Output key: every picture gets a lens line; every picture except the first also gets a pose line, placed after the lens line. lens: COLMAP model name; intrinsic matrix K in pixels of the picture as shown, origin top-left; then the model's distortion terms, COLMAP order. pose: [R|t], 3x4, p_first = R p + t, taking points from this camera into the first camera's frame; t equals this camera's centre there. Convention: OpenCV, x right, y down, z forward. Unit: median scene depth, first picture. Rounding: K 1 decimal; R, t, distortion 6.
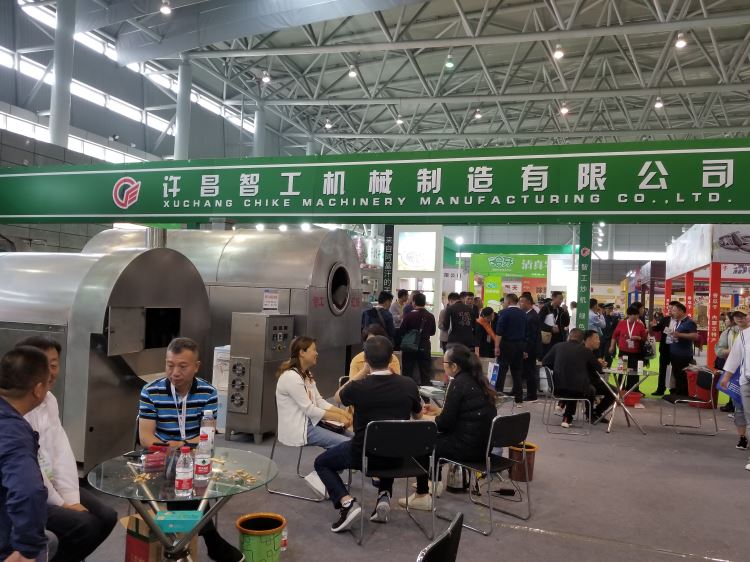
lens RADIAL K [[588.5, 0, 377.2], [0, 588.5, 281.2], [0, 0, 1]] dist [-0.005493, -0.008220]
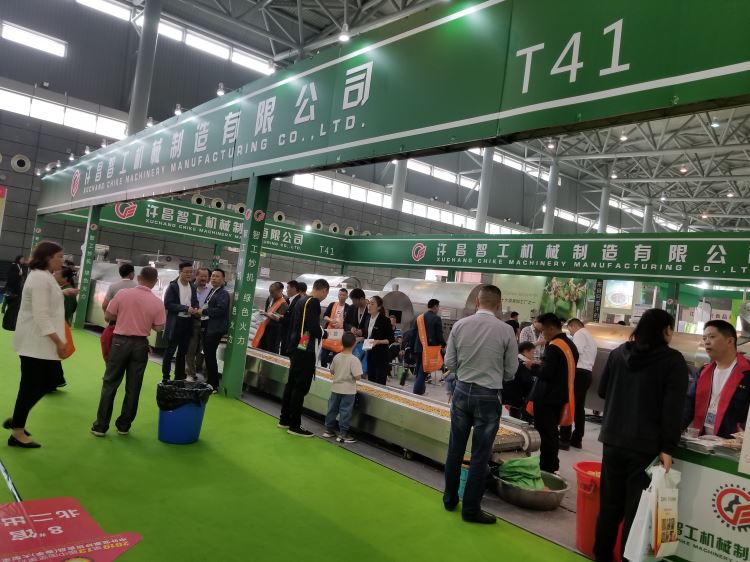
lens RADIAL K [[588.5, 0, 374.6], [0, 588.5, 278.9], [0, 0, 1]] dist [-0.005493, -0.008220]
pose [[0.852706, 0.042162, -0.520687, 0.431392], [-0.069484, 0.997035, -0.033057, -0.003966], [0.517750, 0.064367, 0.853107, -0.639330]]
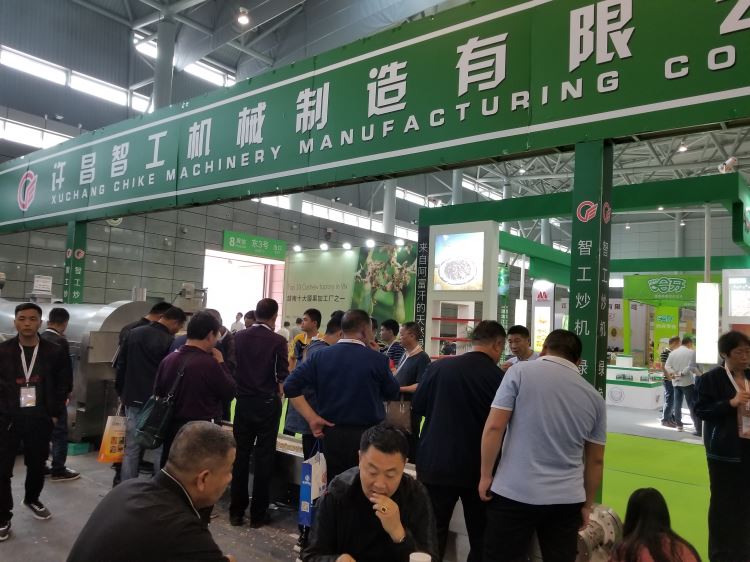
lens RADIAL K [[588.5, 0, 369.1], [0, 588.5, 281.8], [0, 0, 1]] dist [-0.005493, -0.008220]
pose [[0.938737, -0.021024, -0.343993, 0.307375], [-0.000318, 0.998084, -0.061869, 0.022210], [0.344634, 0.058188, 0.936932, 0.492509]]
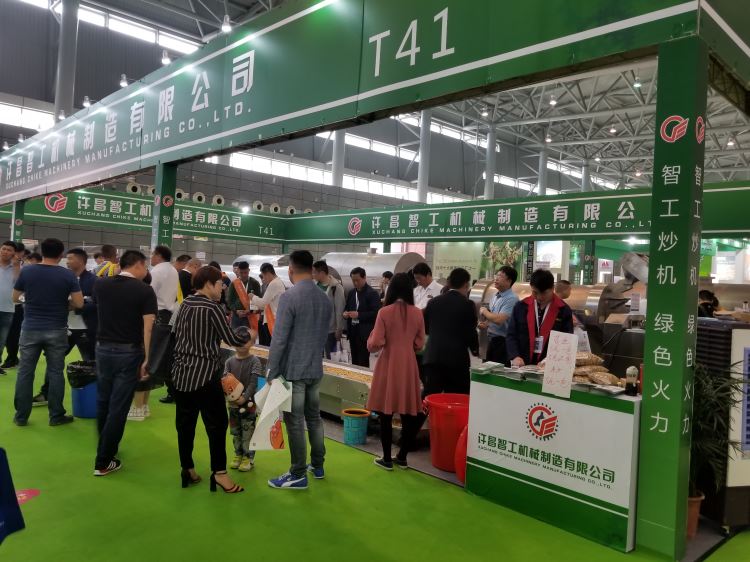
lens RADIAL K [[588.5, 0, 365.2], [0, 588.5, 276.2], [0, 0, 1]] dist [-0.005493, -0.008220]
pose [[0.883148, 0.000638, -0.469093, 0.504210], [-0.000270, 1.000000, 0.000850, -0.000087], [0.469094, -0.000624, 0.883148, -0.648980]]
